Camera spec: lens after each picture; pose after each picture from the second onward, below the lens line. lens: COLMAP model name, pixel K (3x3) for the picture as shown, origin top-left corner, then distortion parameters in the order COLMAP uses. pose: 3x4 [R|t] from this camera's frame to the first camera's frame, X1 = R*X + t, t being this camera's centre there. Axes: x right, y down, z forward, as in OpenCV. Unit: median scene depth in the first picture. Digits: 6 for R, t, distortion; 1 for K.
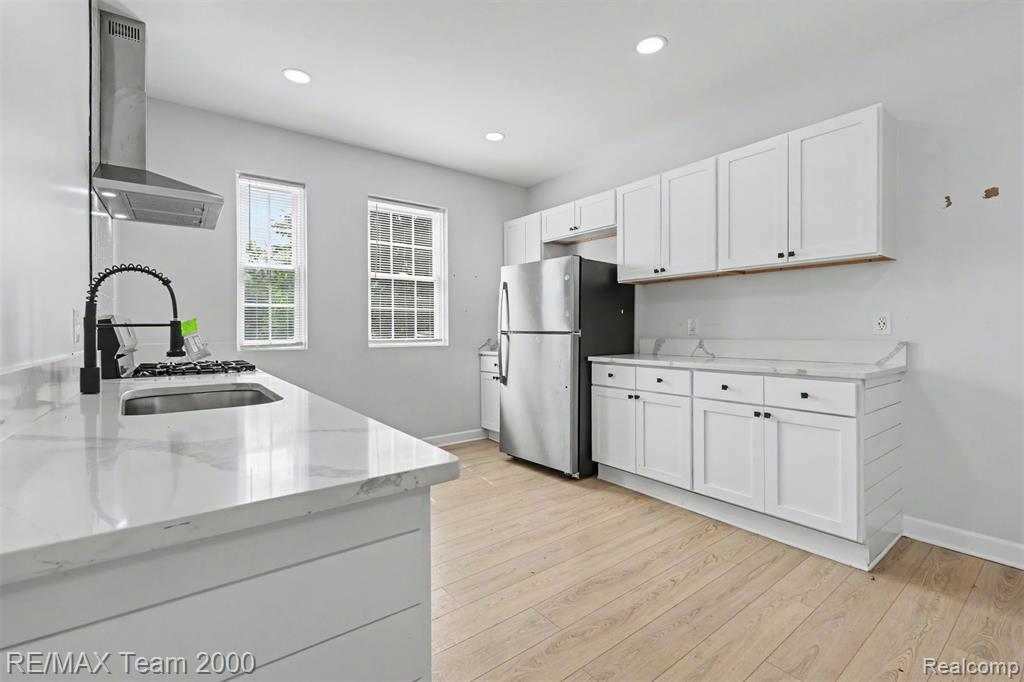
lens RADIAL K [[451.8, 0, 512.3], [0, 451.8, 331.9], [0, 0, 1]] dist [0.000893, 0.000223]
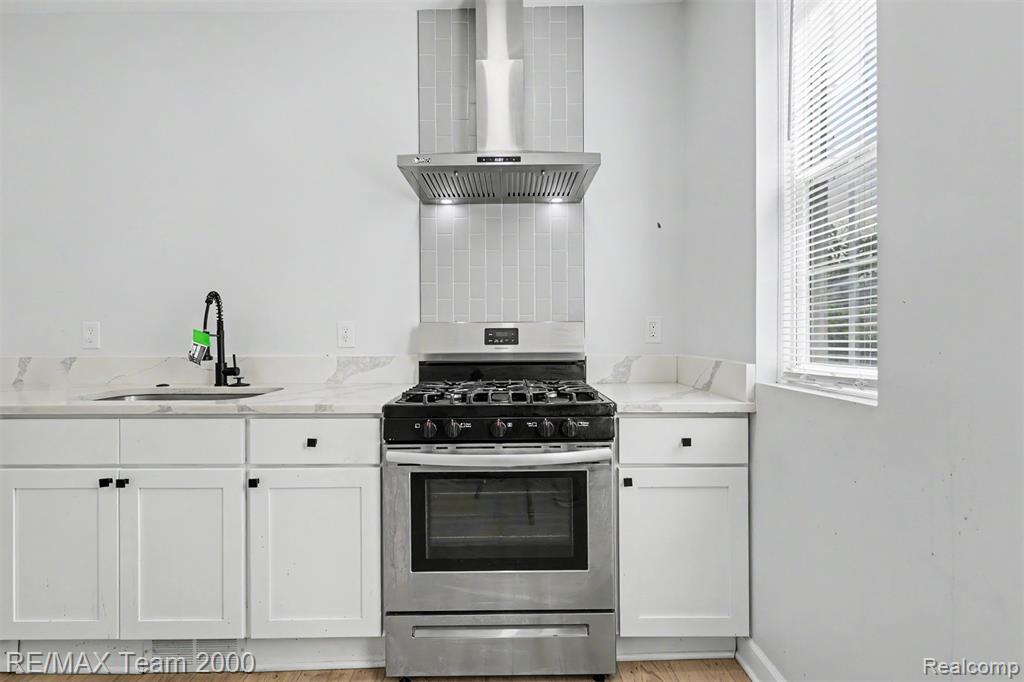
lens RADIAL K [[452.4, 0, 512.5], [0, 452.4, 335.4], [0, 0, 1]] dist [0.001714, 0.000046]
pose [[-0.590974, 0.008587, -0.806645, -0.102026], [0.004306, 0.999963, 0.007490, -0.008605], [0.806679, 0.000953, -0.590989, 1.034165]]
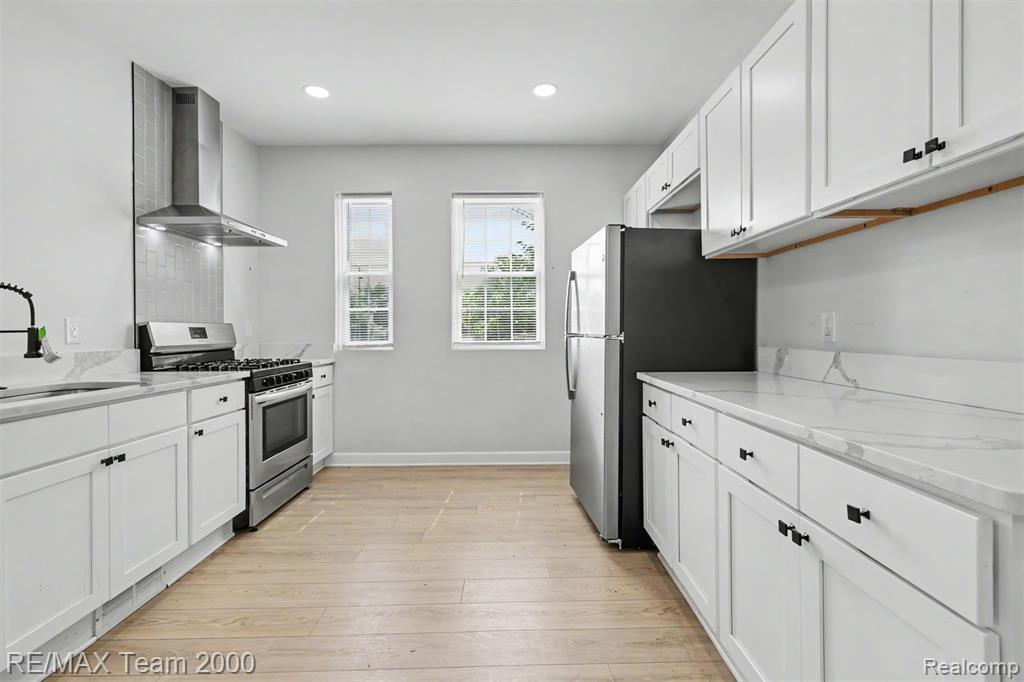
lens RADIAL K [[451.8, 0, 512.3], [0, 451.8, 331.9], [0, 0, 1]] dist [0.000893, 0.000223]
pose [[0.801516, 0.001811, -0.597971, 0.415028], [-0.000205, 0.999996, 0.002755, -0.007302], [0.597973, -0.002085, 0.801513, 0.341898]]
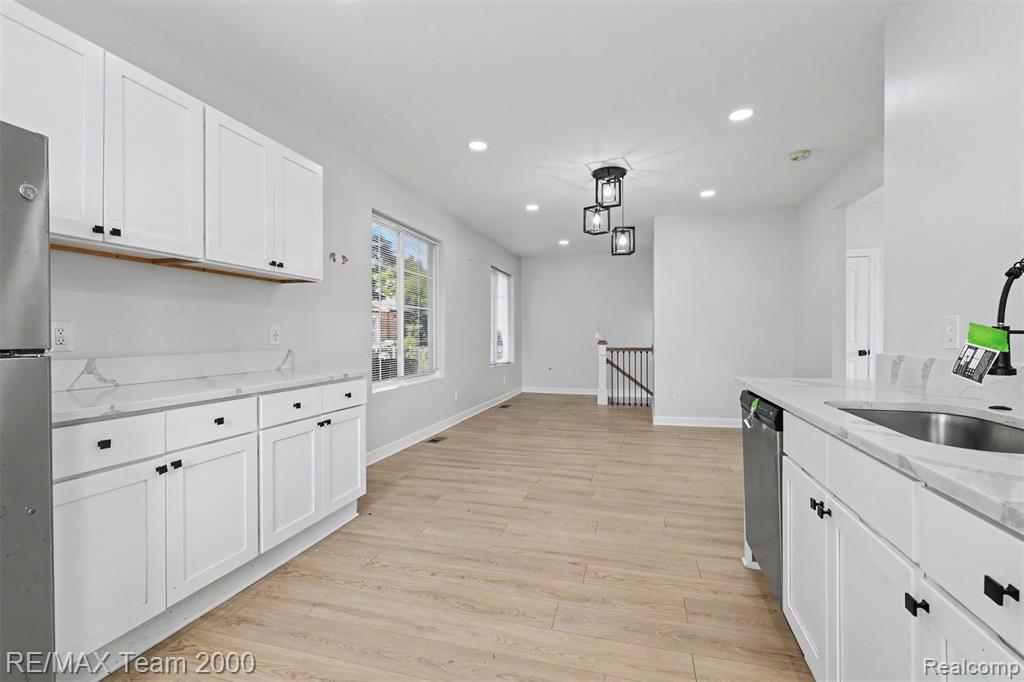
lens RADIAL K [[447.7, 0, 514.7], [0, 447.7, 338.0], [0, 0, 1]] dist [0.000568, 0.000225]
pose [[-0.606317, 0.003037, 0.795217, -0.361059], [0.009797, 0.999945, 0.003651, -0.006780], [-0.795162, 0.010004, -0.606314, 0.884459]]
